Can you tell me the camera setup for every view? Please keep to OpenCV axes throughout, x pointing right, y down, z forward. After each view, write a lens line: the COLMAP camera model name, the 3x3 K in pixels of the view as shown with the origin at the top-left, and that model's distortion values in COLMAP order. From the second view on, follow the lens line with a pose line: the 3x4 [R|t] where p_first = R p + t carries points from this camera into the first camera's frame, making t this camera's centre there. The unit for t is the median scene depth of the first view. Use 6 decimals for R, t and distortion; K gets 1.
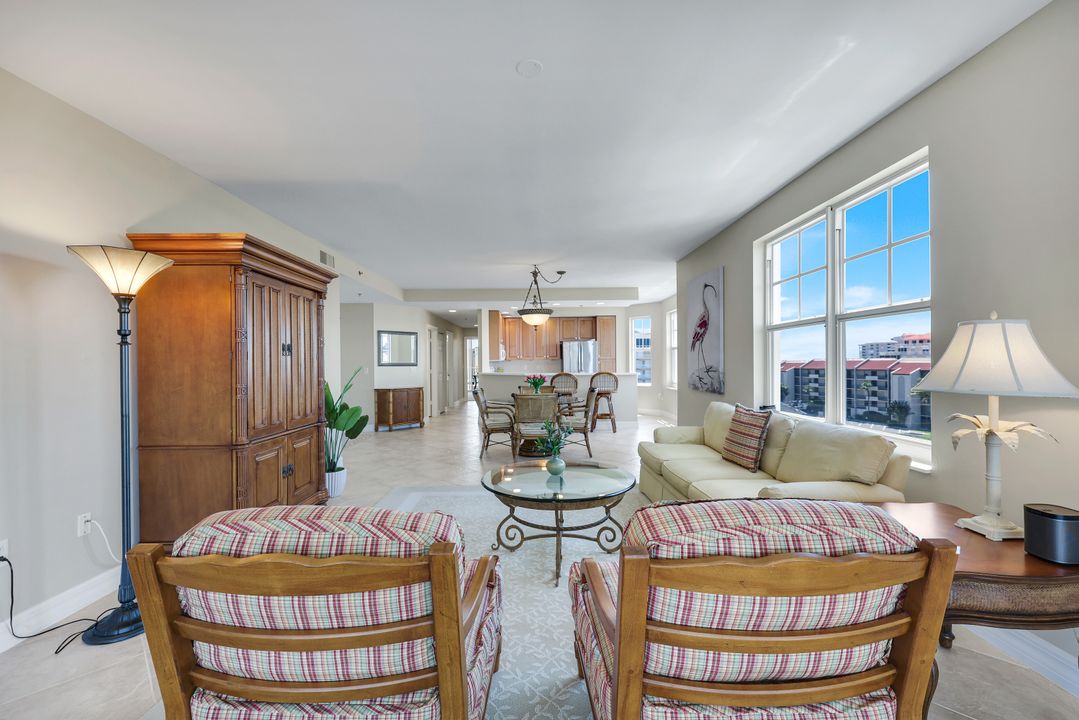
lens RADIAL K [[438.9, 0, 534.4], [0, 438.9, 363.2], [0, 0, 1]] dist [0.001956, -0.000948]
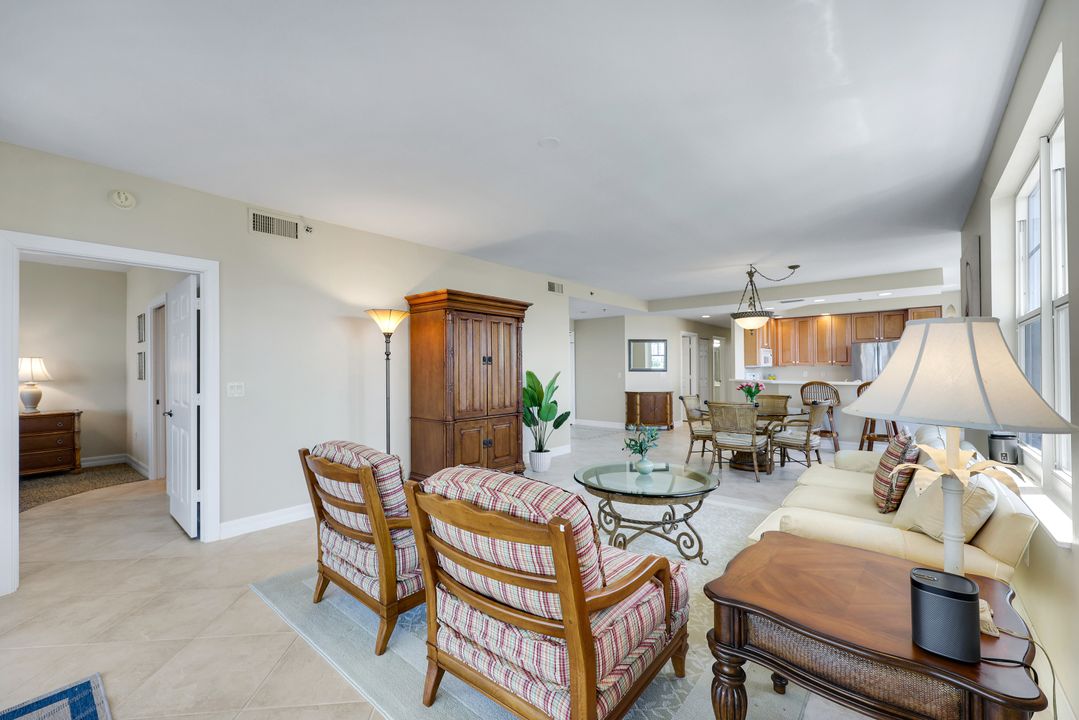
lens RADIAL K [[438.9, 0, 539.1], [0, 438.9, 364.0], [0, 0, 1]] dist [0.001956, -0.000948]
pose [[0.760526, -0.003555, -0.649297, 0.492264], [-0.002185, 0.999965, -0.008034, -0.007280], [0.649304, 0.007529, 0.760492, 0.004321]]
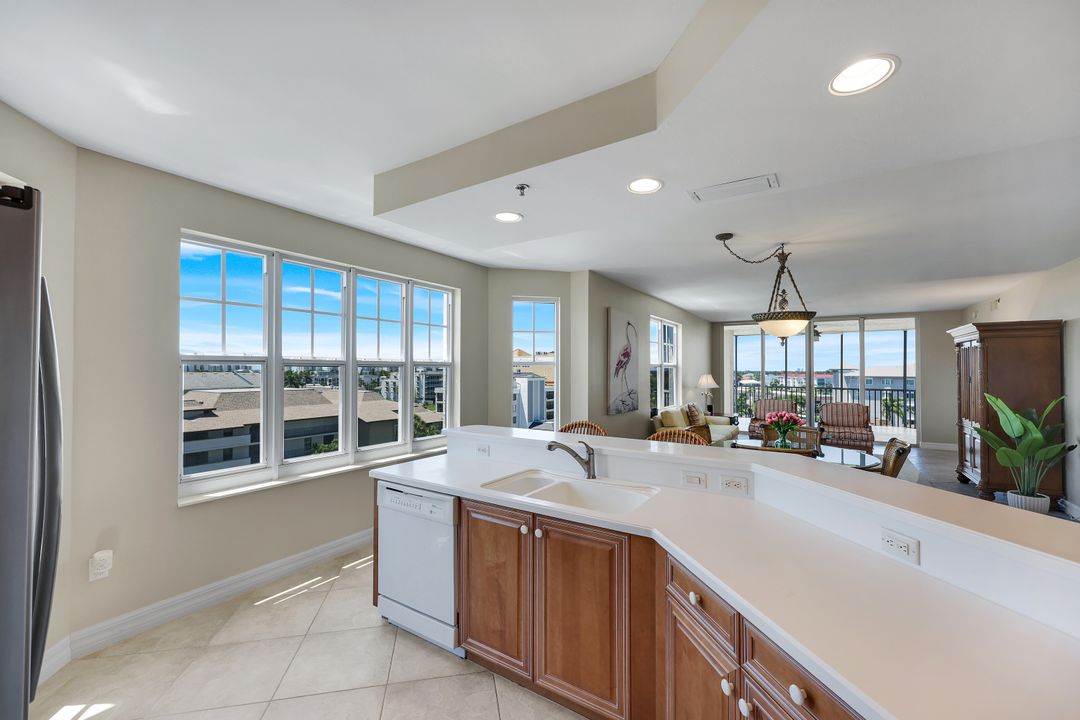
lens RADIAL K [[439.3, 0, 548.7], [0, 439.3, 362.3], [0, 0, 1]] dist [0.001956, -0.000948]
pose [[-0.845380, 0.010839, 0.534056, -0.083383], [0.003263, 0.999880, -0.015128, -0.077067], [-0.534156, -0.011047, -0.845314, 3.215278]]
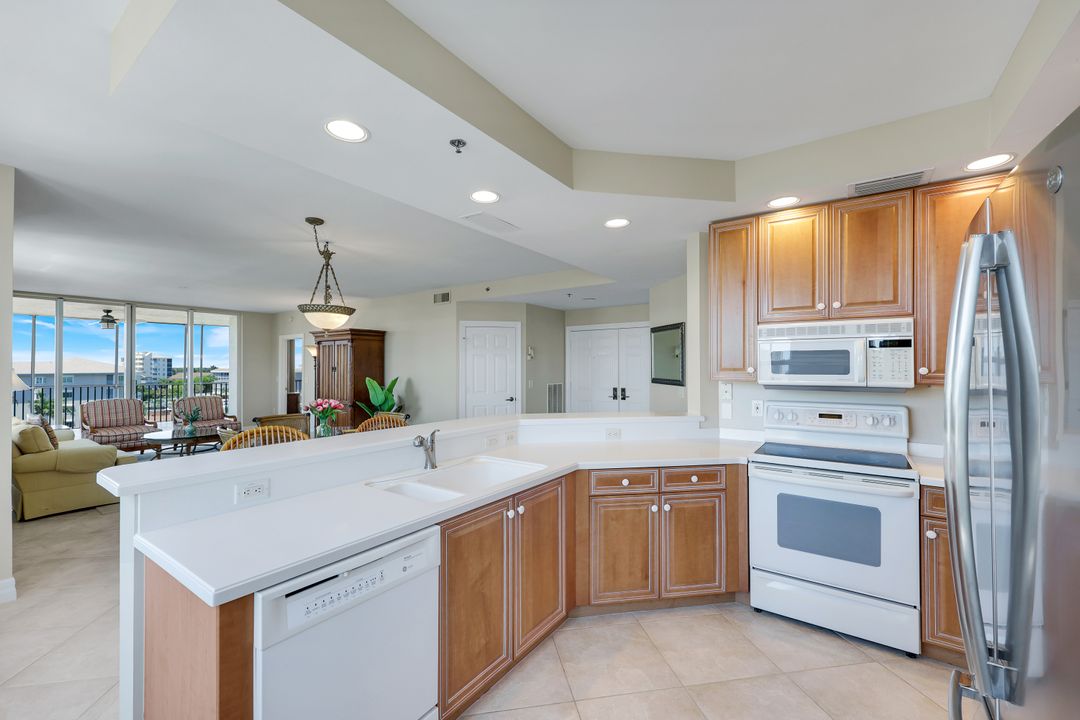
lens RADIAL K [[439.3, 0, 529.3], [0, 439.3, 364.2], [0, 0, 1]] dist [0.001956, -0.000948]
pose [[-0.581387, 0.006969, -0.813597, 0.709346], [0.004691, 0.999975, 0.005214, -0.063152], [0.813613, -0.000785, -0.581406, 3.092453]]
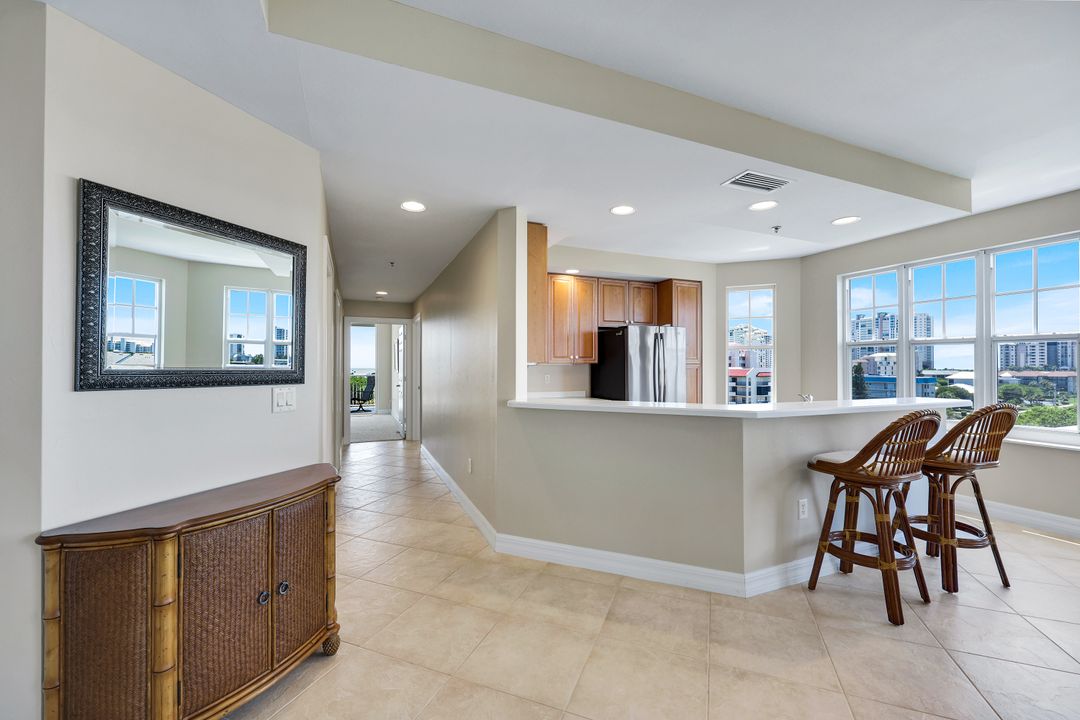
lens RADIAL K [[439.3, 0, 532.5], [0, 439.3, 360.9], [0, 0, 1]] dist [0.001956, -0.000948]
pose [[0.926606, 0.013000, 0.375810, -0.647608], [-0.006371, 0.999802, -0.018876, -0.006510], [-0.375981, 0.015097, 0.926505, 1.953816]]
